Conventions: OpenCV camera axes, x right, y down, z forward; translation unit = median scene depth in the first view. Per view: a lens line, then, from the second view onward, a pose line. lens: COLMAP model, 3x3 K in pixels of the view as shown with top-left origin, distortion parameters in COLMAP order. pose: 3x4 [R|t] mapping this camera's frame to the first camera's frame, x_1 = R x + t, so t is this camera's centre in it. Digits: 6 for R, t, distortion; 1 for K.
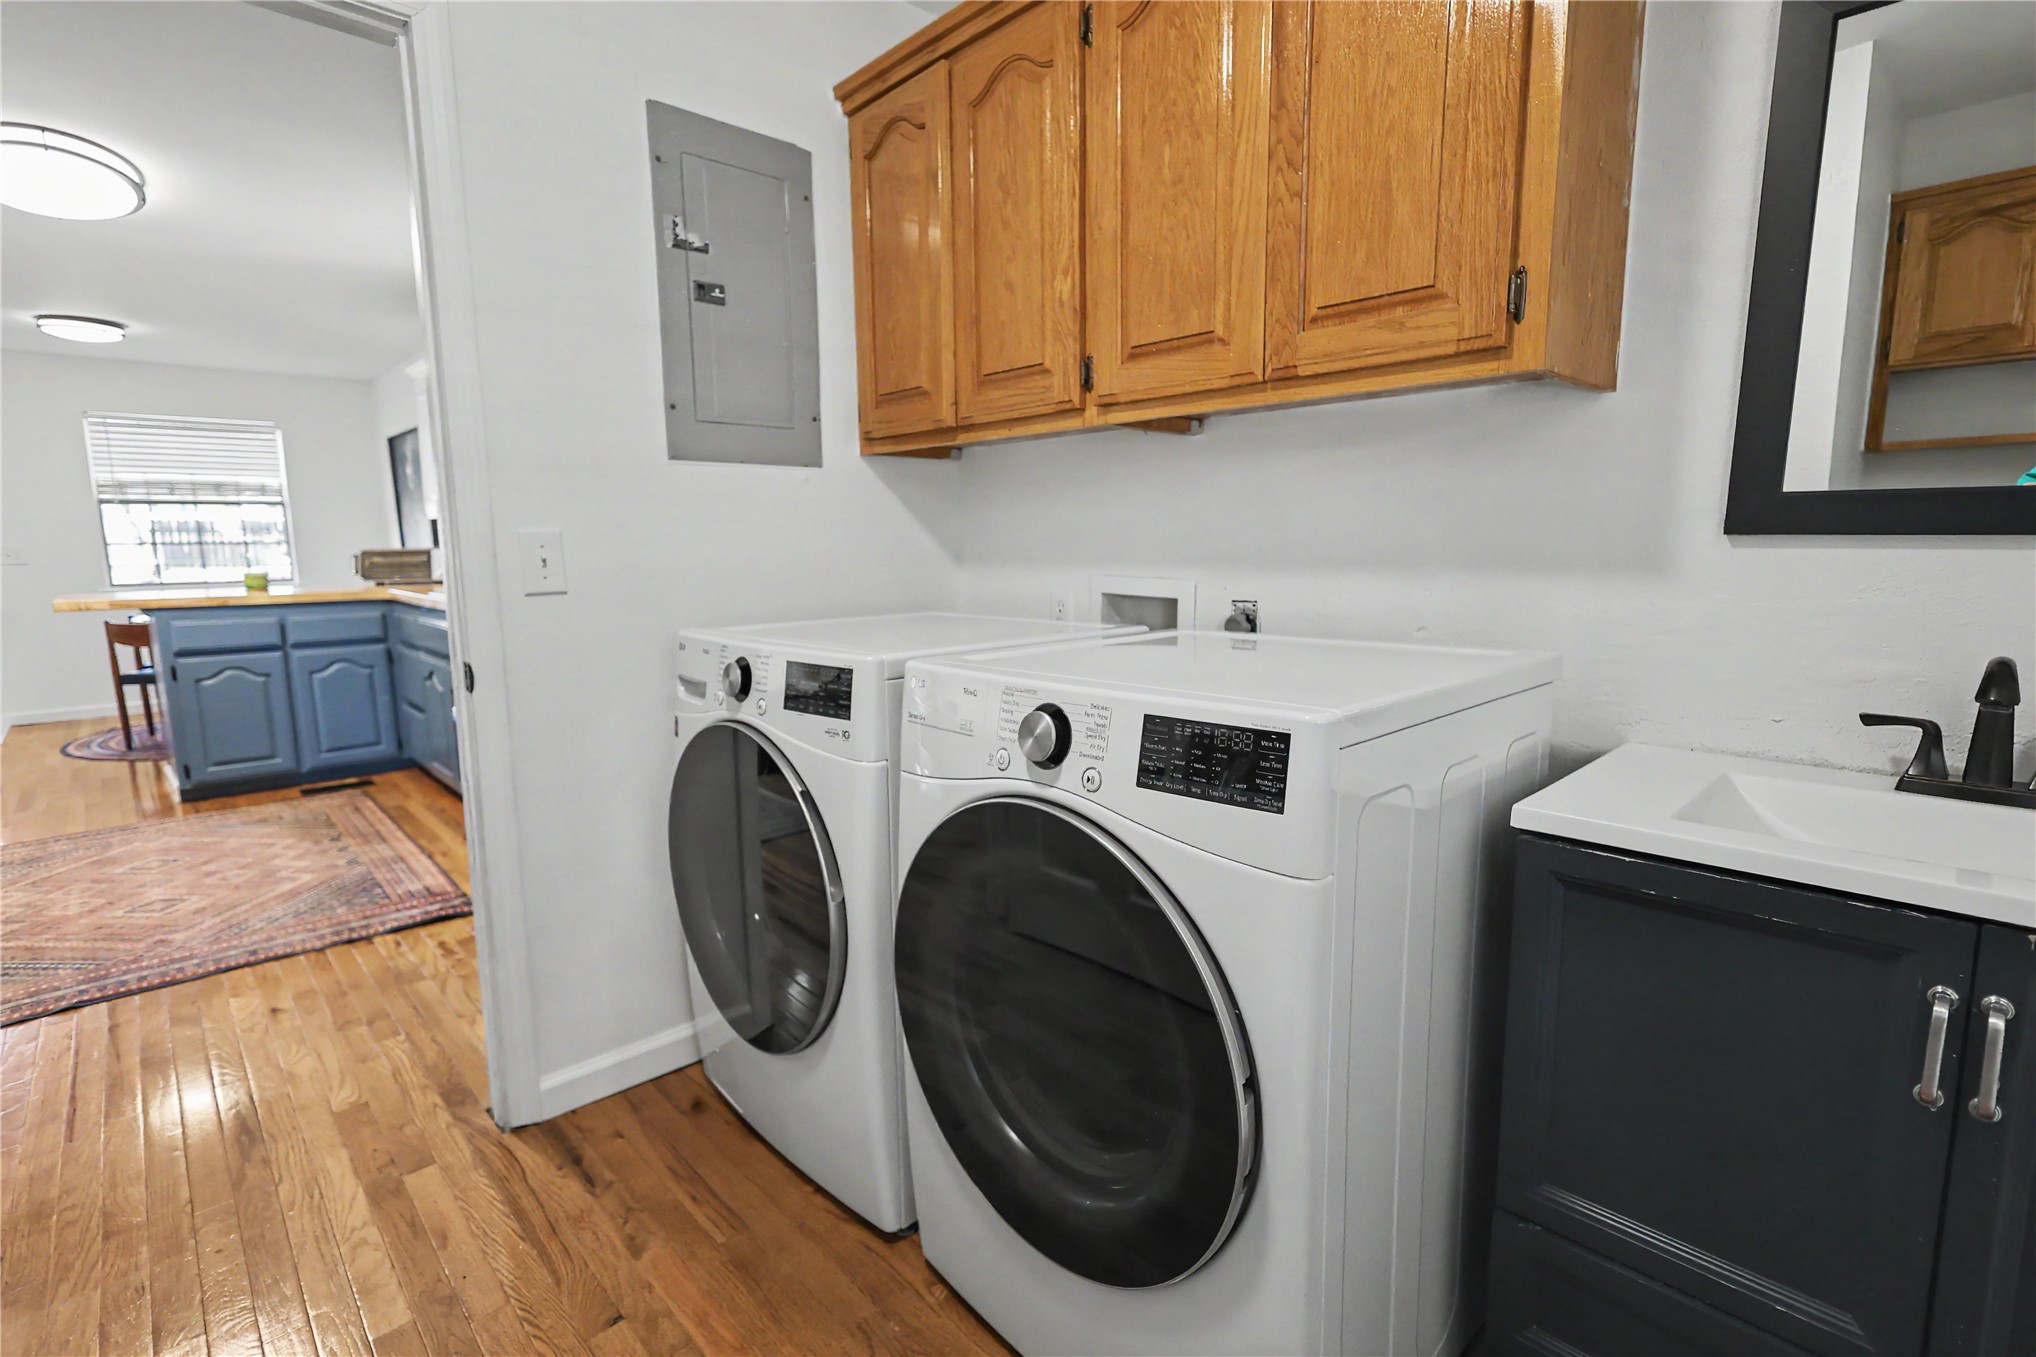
lens RADIAL K [[934.0, 0, 1015.9], [0, 934.0, 675.3], [0, 0, 1]] dist [0.000402, -0.001470]
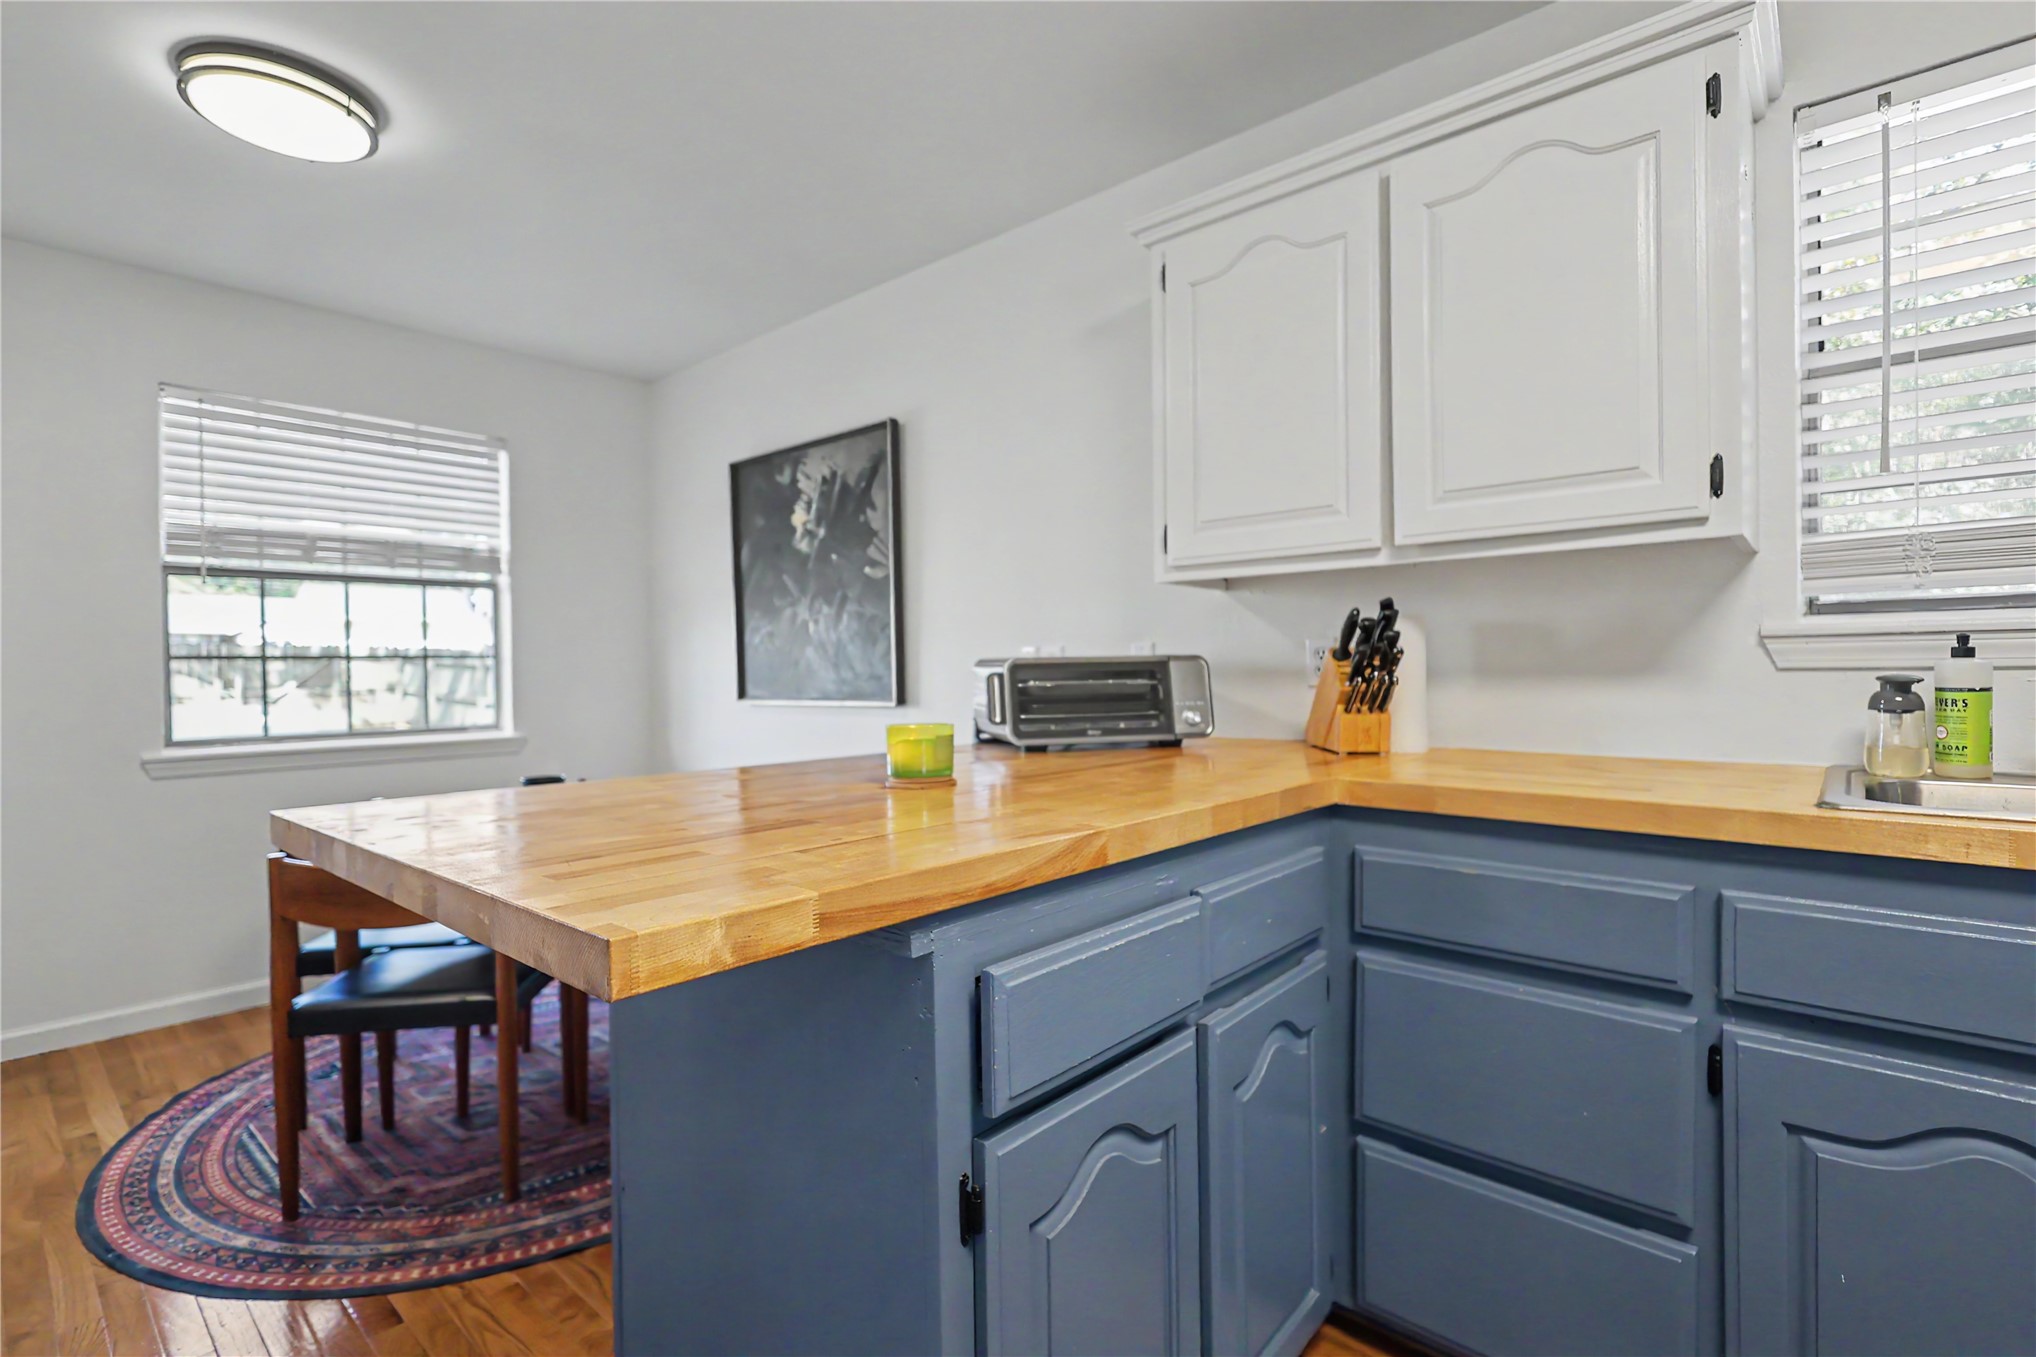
lens RADIAL K [[934.0, 0, 1005.5], [0, 934.0, 678.4], [0, 0, 1]] dist [0.000402, -0.001470]
pose [[0.995600, -0.005581, 0.093537, -0.581093], [0.017685, 0.991477, -0.129076, -0.059972], [-0.092020, 0.130162, 0.987213, 0.481154]]
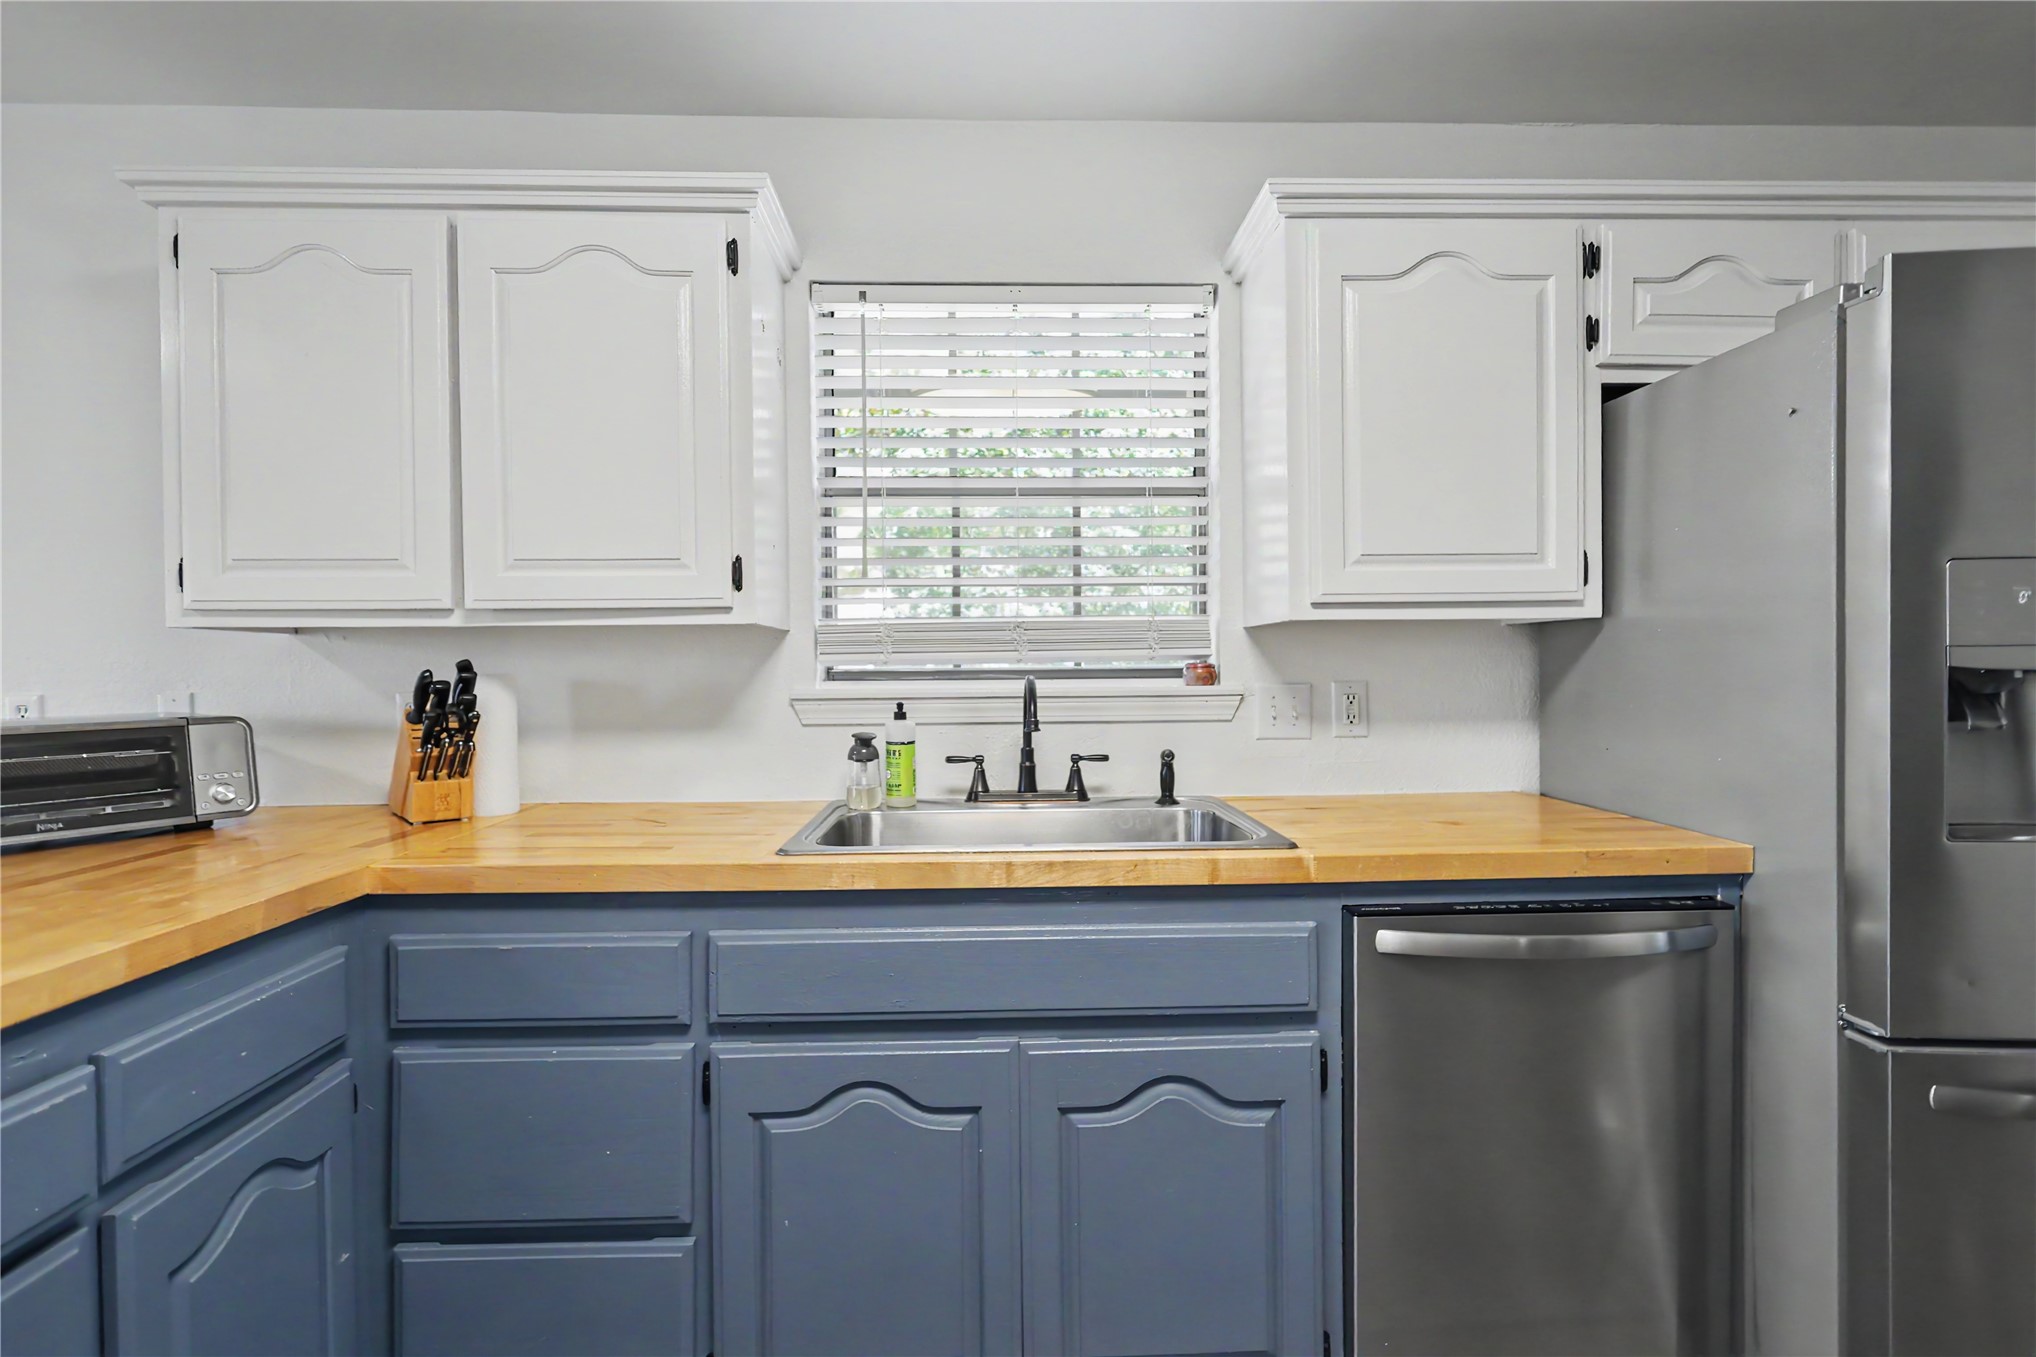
lens RADIAL K [[934.0, 0, 1012.6], [0, 934.0, 678.9], [0, 0, 1]] dist [0.000402, -0.001470]
pose [[0.652808, -0.007707, 0.757484, -0.544655], [0.105983, 0.991043, -0.081254, -0.072896], [-0.750073, 0.133324, 0.647777, 0.452485]]
